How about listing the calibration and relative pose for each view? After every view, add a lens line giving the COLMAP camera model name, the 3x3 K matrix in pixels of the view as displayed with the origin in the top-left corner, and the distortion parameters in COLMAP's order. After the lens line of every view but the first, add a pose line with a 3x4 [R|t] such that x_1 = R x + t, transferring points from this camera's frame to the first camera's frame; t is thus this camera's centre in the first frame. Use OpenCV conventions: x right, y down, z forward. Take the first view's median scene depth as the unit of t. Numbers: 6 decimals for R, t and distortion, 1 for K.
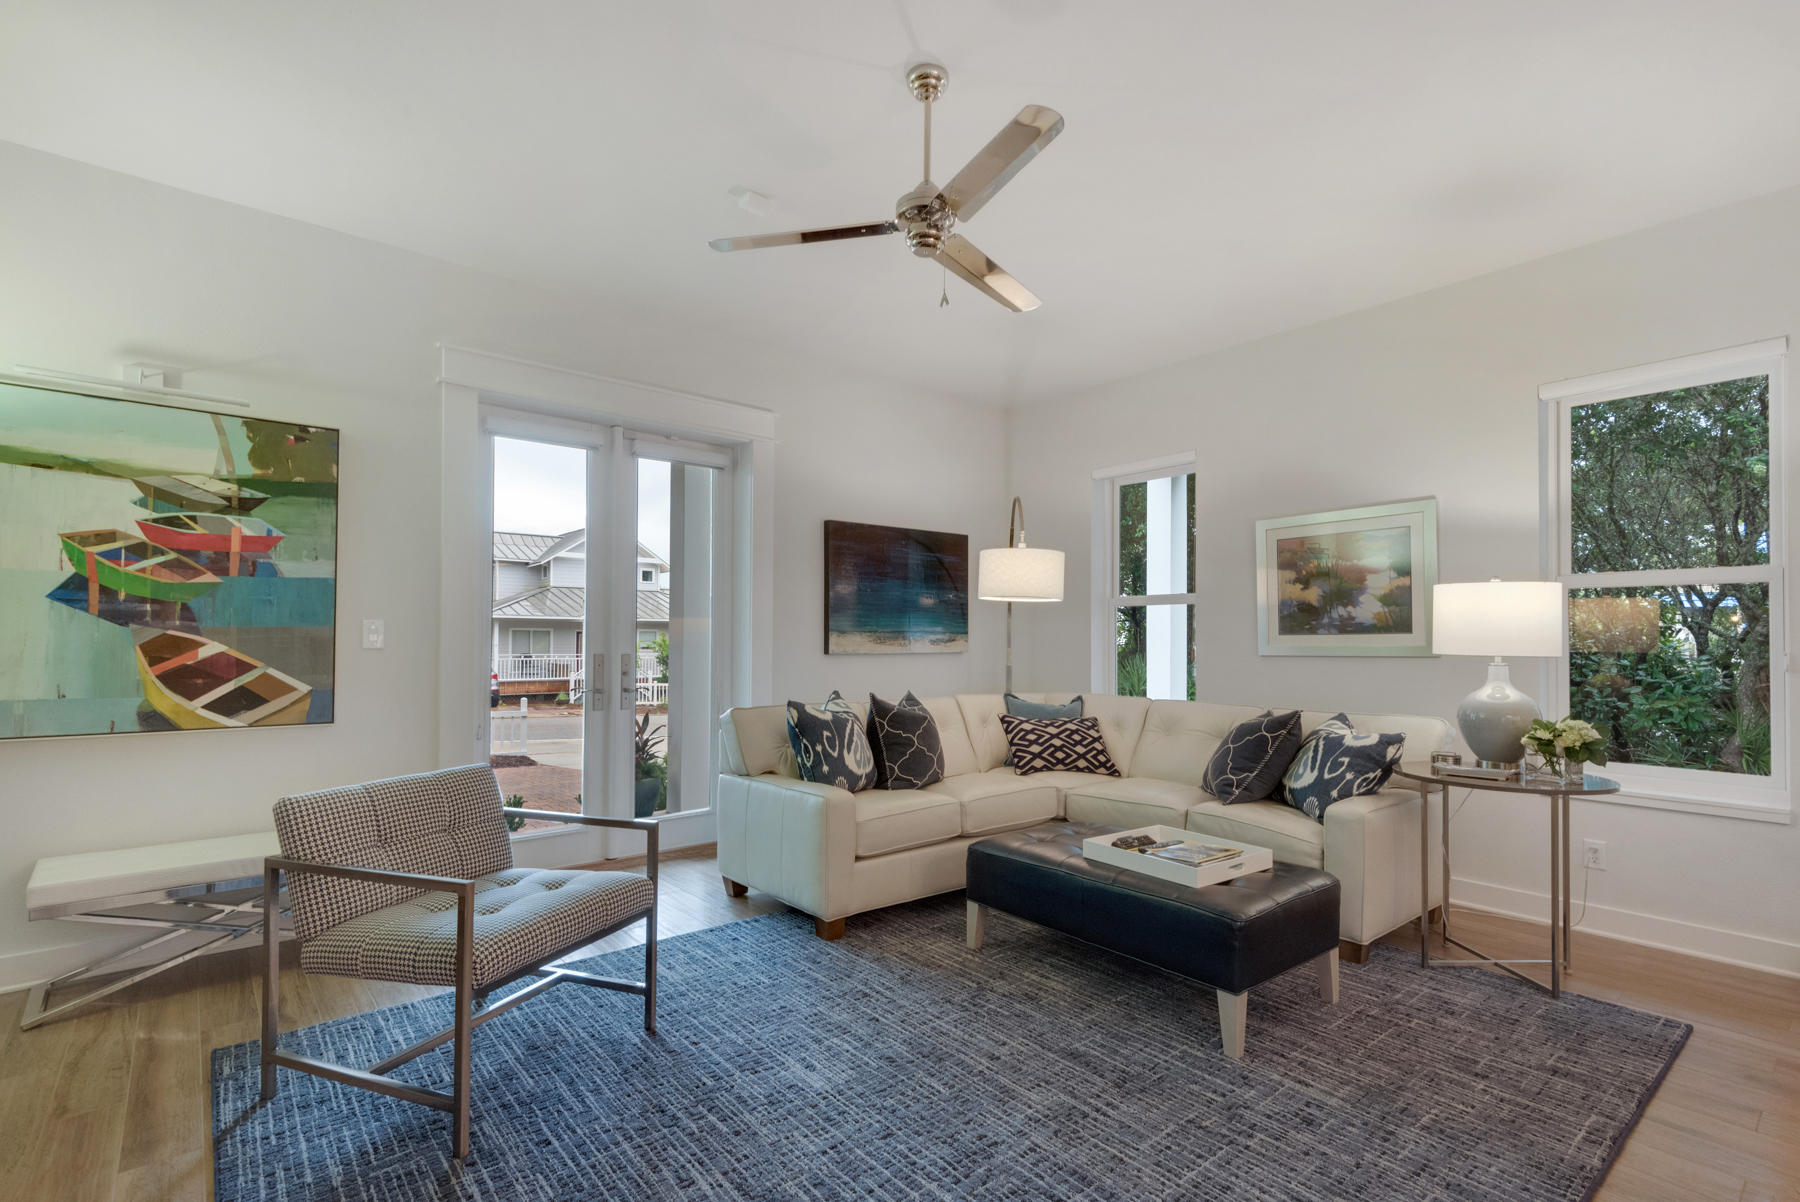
lens RADIAL K [[812.8, 0, 913.4], [0, 812.8, 639.6], [0, 0, 1]] dist [0.017512, -0.007704]
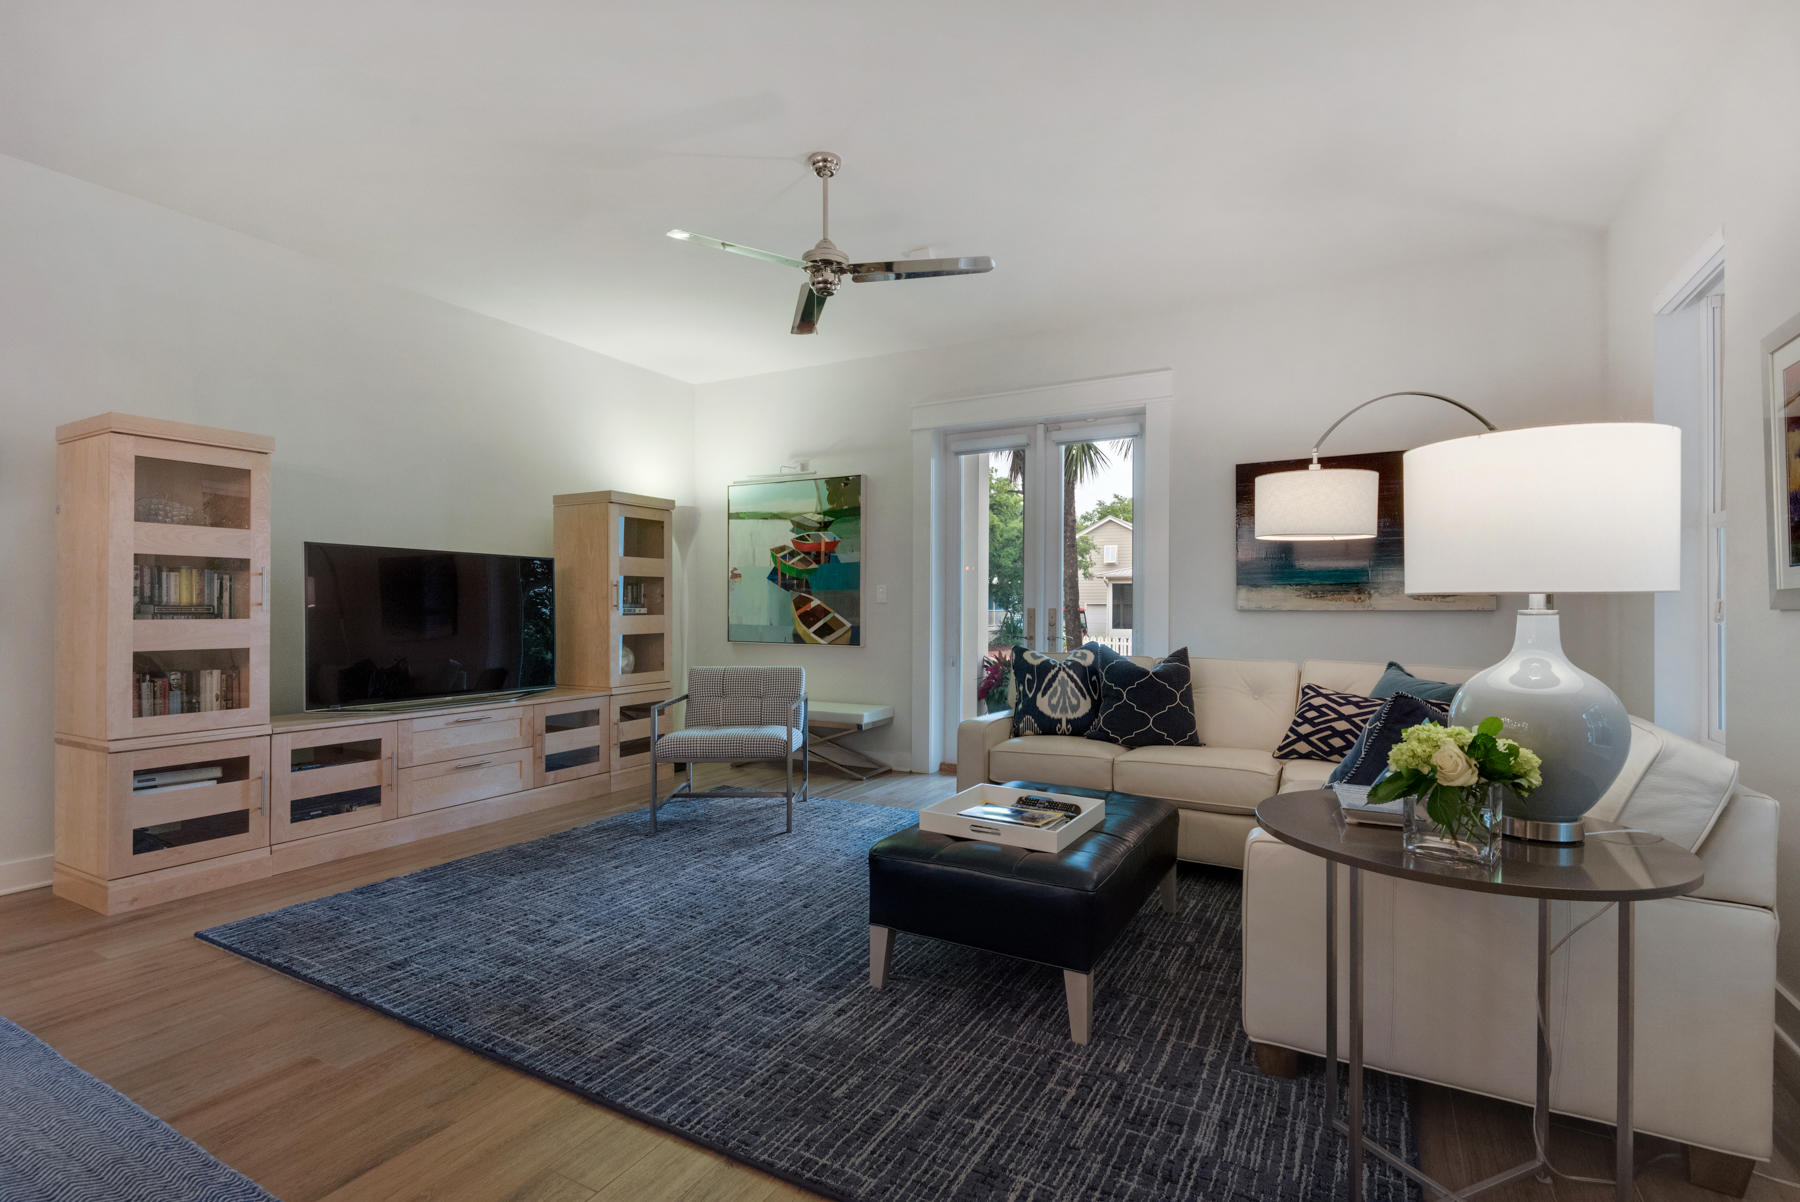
lens RADIAL K [[839.4, 0, 888.6], [0, 839.4, 600.2], [0, 0, 1]] dist [0.020555, -0.014517]
pose [[0.340927, -0.011335, -0.940021, 1.040247], [0.000230, 0.999928, -0.011974, 0.029371], [0.940090, 0.003866, 0.340905, 0.488911]]
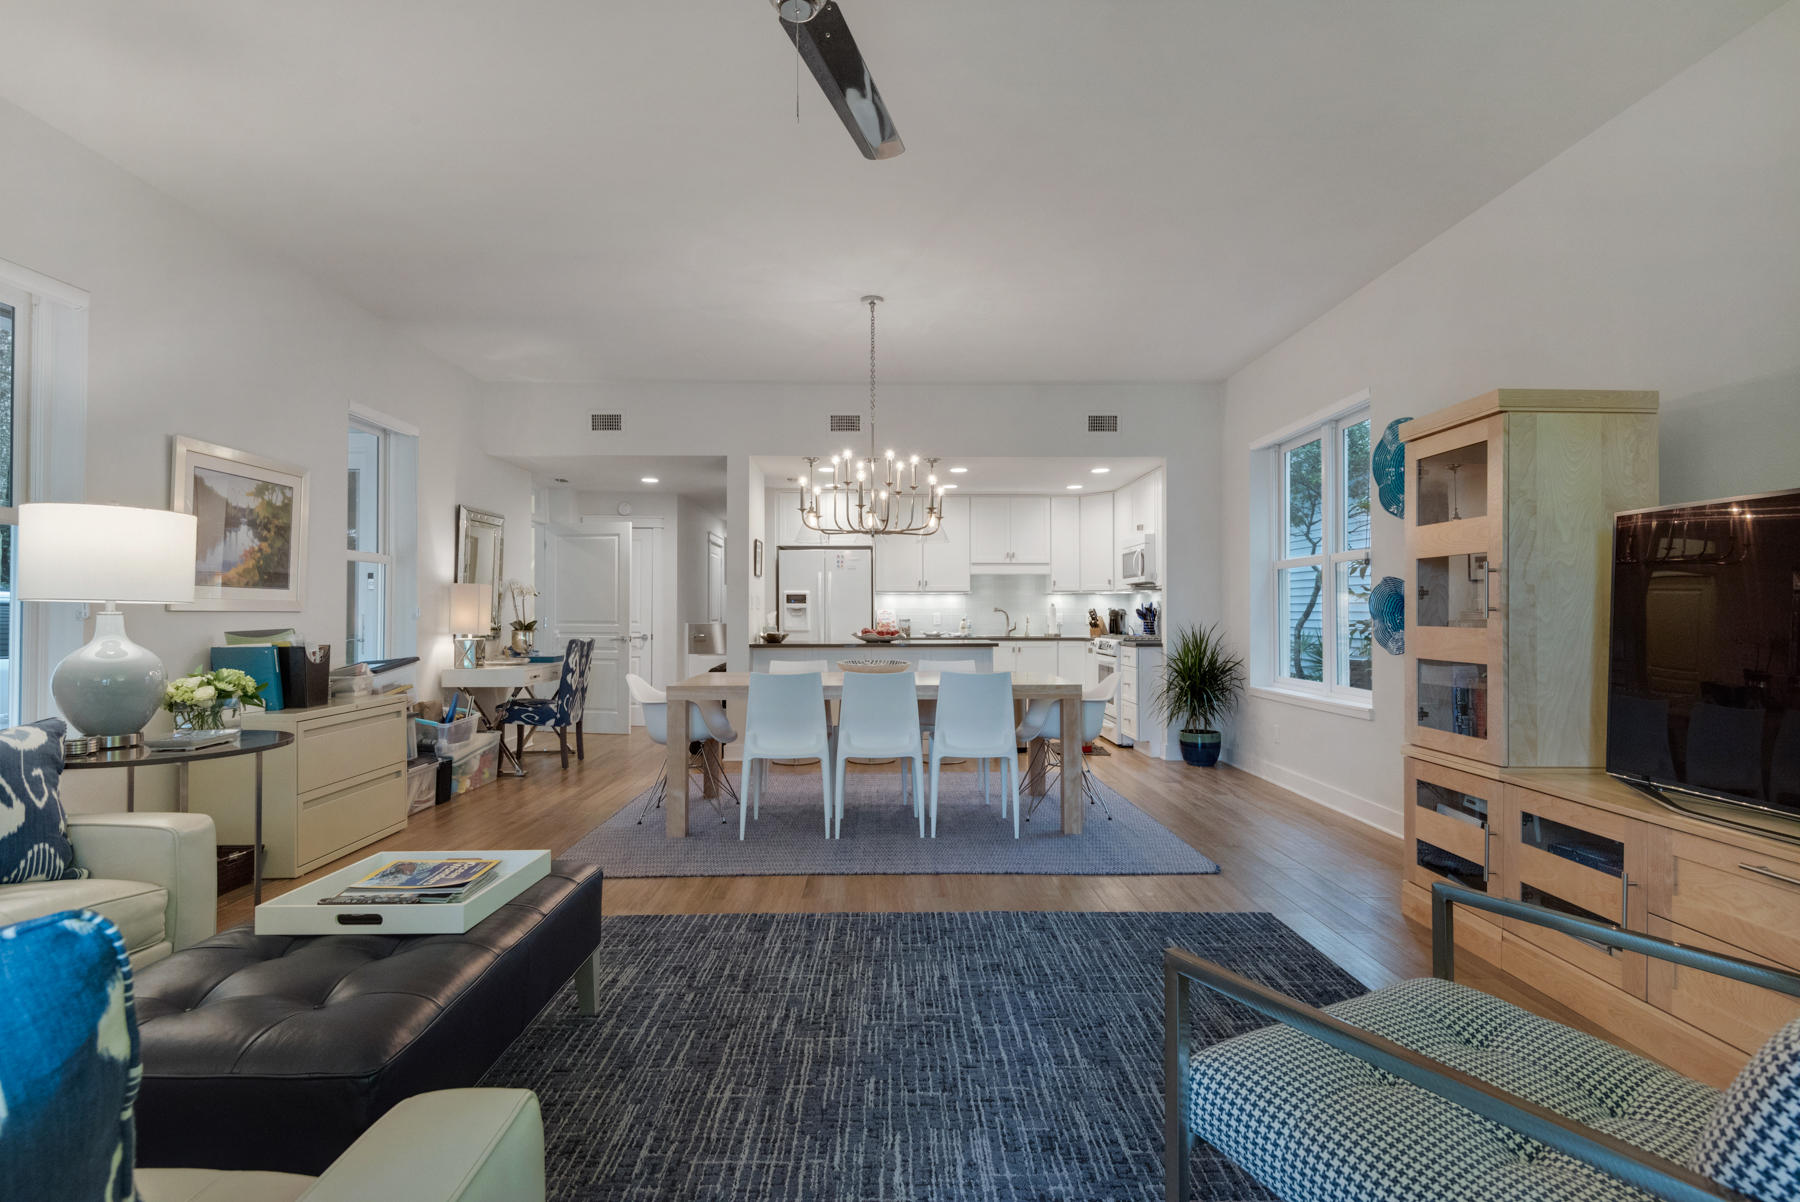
lens RADIAL K [[897.5, 0, 908.9], [0, 897.5, 587.7], [0, 0, 1]] dist [0.016312, -0.000531]
pose [[-0.772476, 0.013696, 0.634896, -0.426318], [-0.003159, 0.999672, -0.025407, 0.025591], [-0.635036, -0.021632, -0.772179, 1.189889]]
